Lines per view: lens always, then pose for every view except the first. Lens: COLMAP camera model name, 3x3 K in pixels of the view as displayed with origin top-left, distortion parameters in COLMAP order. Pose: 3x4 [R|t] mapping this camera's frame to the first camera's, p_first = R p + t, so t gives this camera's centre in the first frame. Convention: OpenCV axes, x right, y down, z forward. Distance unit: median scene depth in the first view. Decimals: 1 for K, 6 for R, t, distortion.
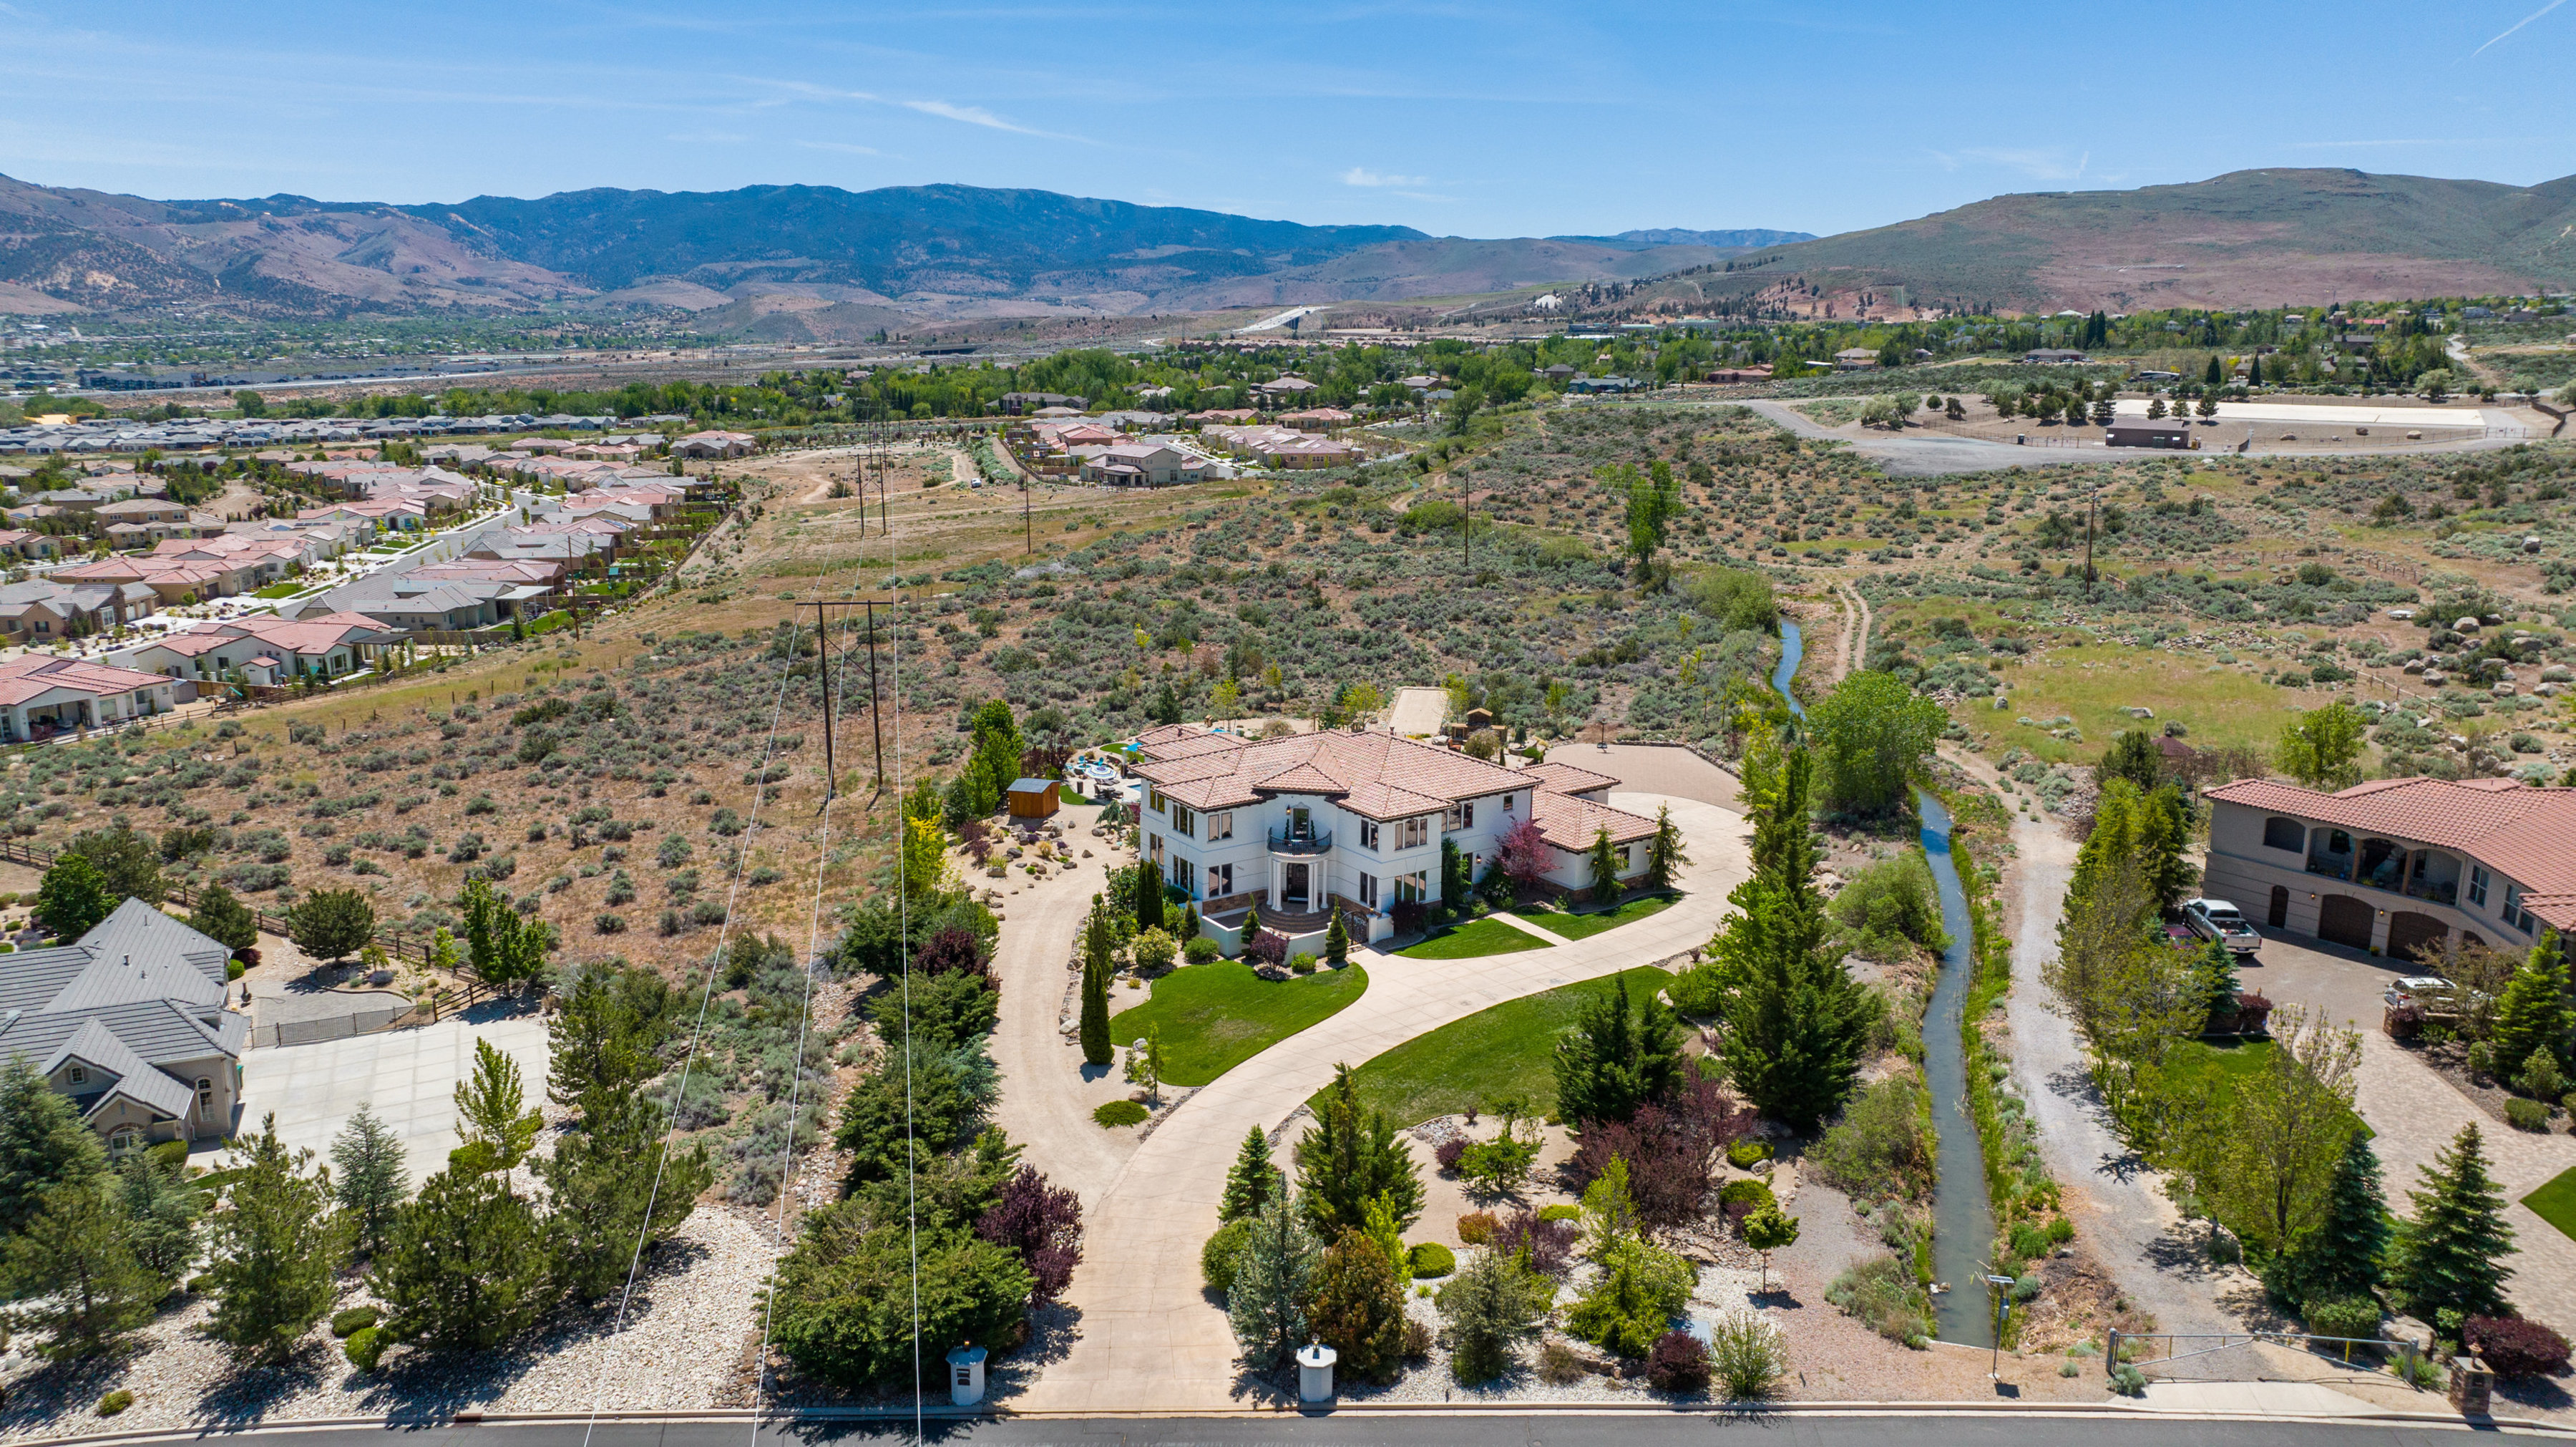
lens RADIAL K [[1829.7, 0, 1288.0], [0, 1829.7, 723.5], [0, 0, 1]] dist [-0.002531, 0.044533]
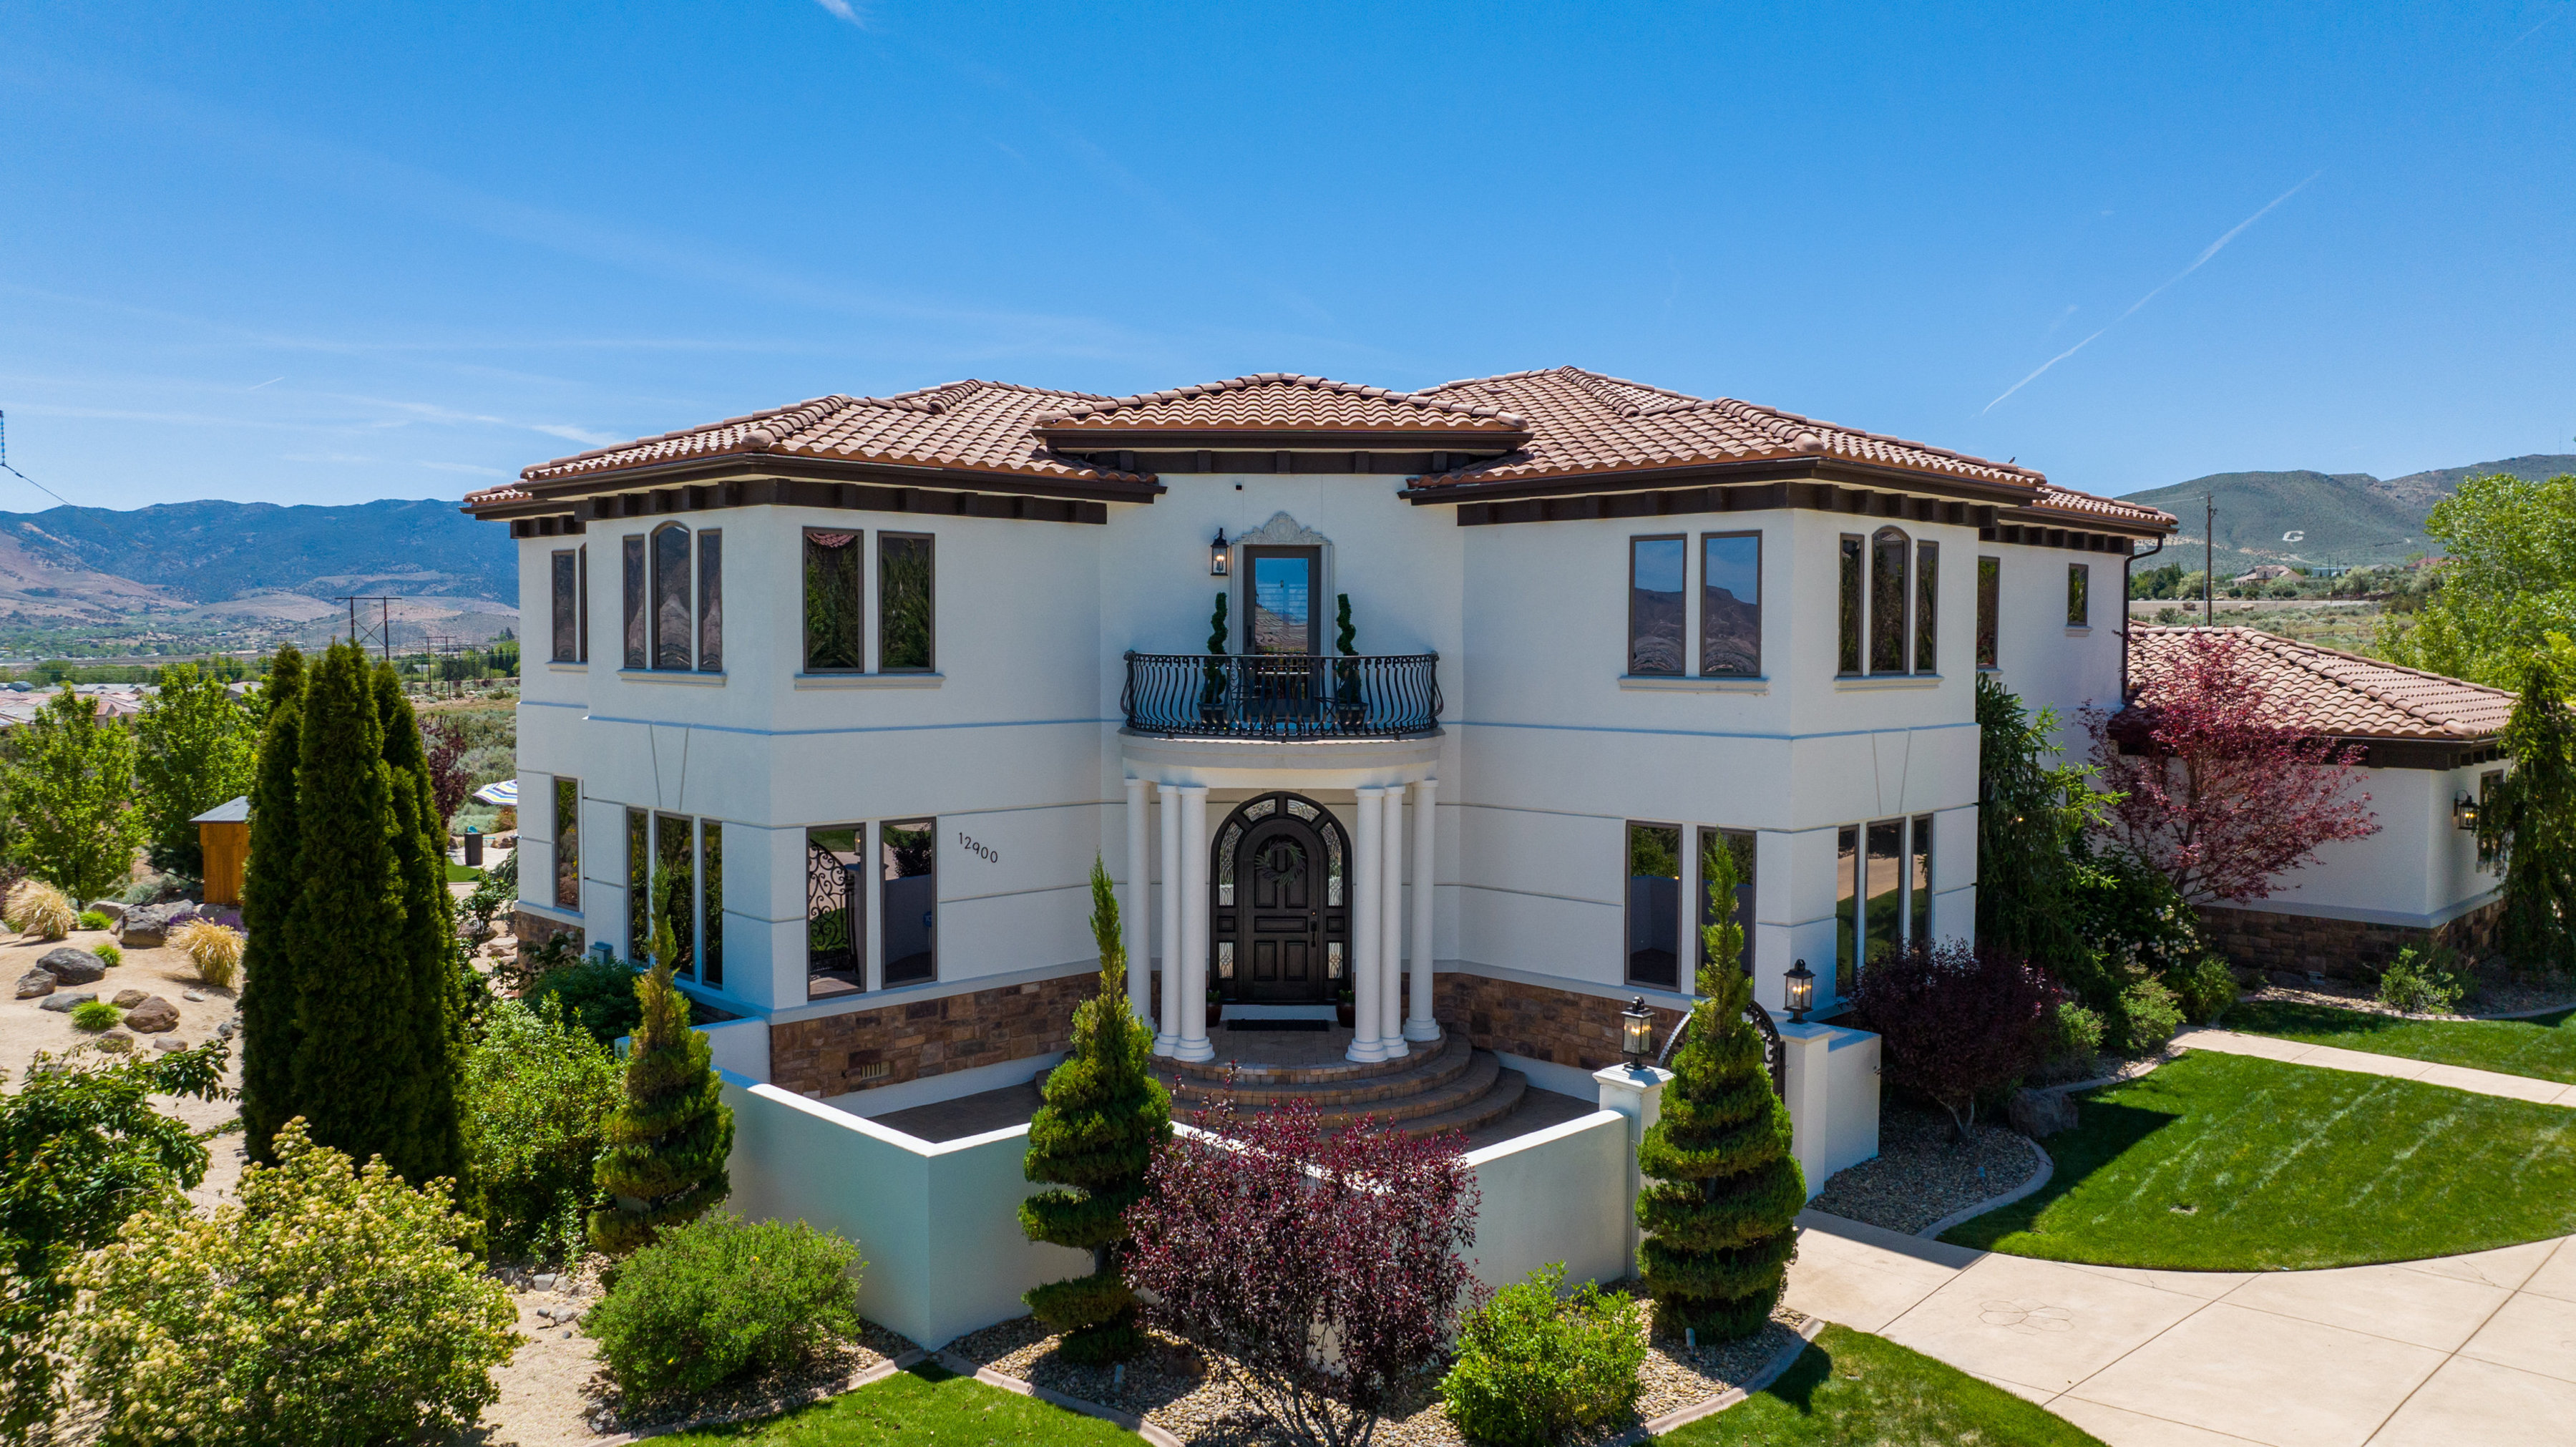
lens RADIAL K [[1829.7, 0, 1288.0], [0, 1829.7, 723.5], [0, 0, 1]] dist [-0.002531, 0.044533]
pose [[0.983067, -0.009154, 0.183020, -0.029550], [0.039621, 0.985745, -0.163514, 0.099573], [-0.178914, 0.167996, 0.969416, 0.814326]]
